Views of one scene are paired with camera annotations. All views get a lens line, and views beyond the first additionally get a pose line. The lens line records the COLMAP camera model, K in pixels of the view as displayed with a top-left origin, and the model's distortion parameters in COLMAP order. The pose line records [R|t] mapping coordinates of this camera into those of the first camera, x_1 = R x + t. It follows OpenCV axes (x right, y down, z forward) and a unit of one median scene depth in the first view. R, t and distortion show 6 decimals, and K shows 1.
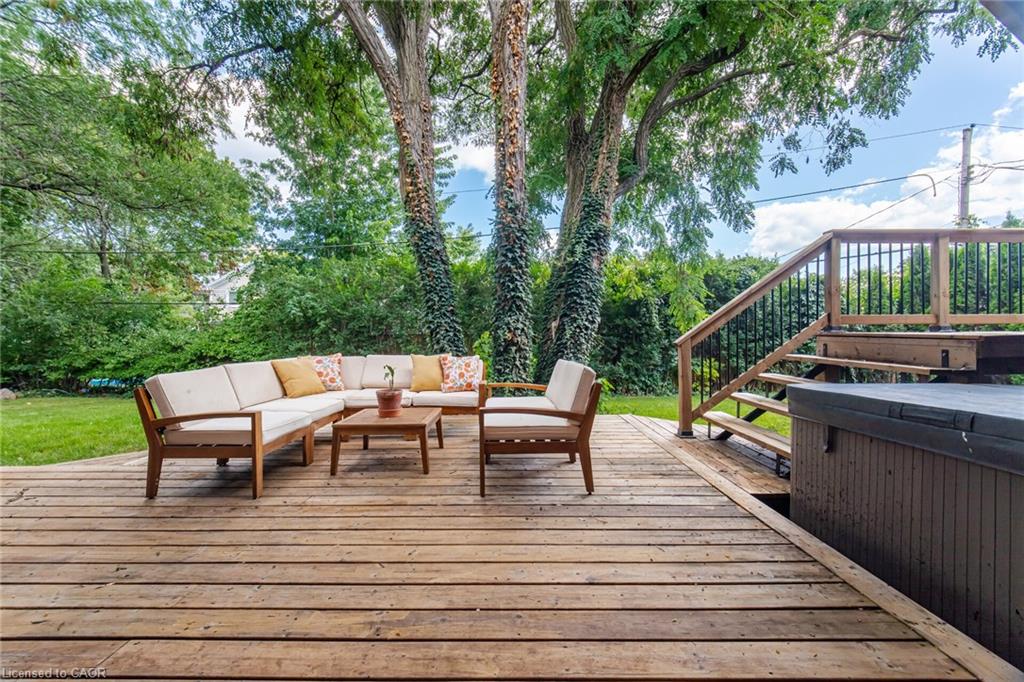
lens RADIAL K [[404.9, 0, 508.1], [0, 404.9, 337.6], [0, 0, 1]] dist [-0.001240, -0.000562]
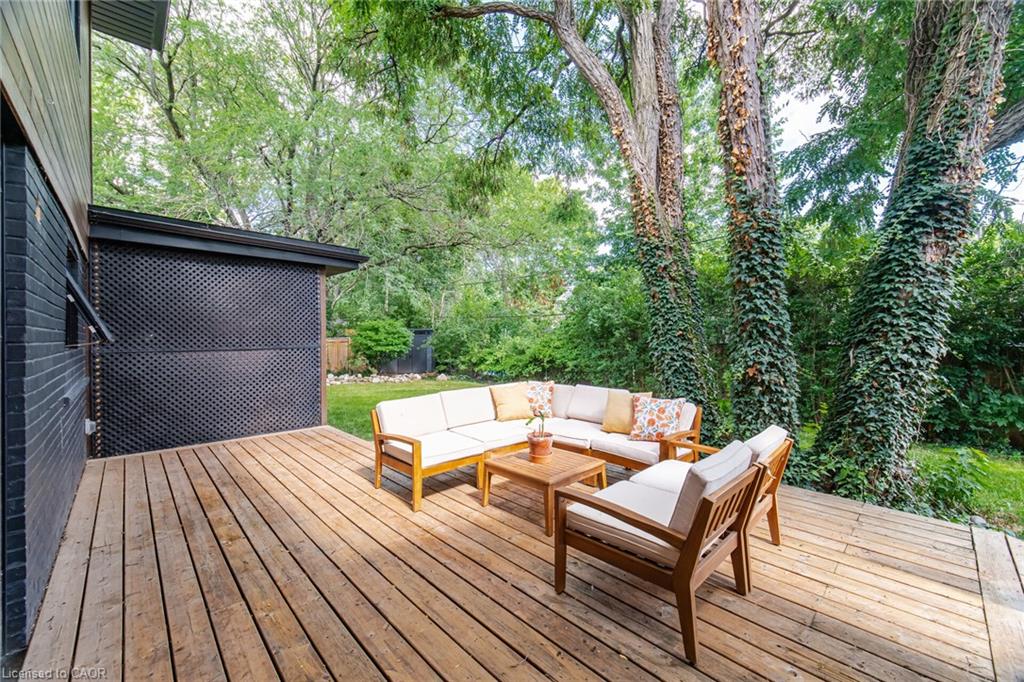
lens RADIAL K [[404.9, 0, 508.1], [0, 404.9, 337.6], [0, 0, 1]] dist [-0.001240, -0.000562]
pose [[0.695678, 0.006079, -0.718328, 0.218947], [-0.001863, 0.999976, 0.006659, -0.068587], [0.718352, -0.003295, 0.695673, 0.157722]]
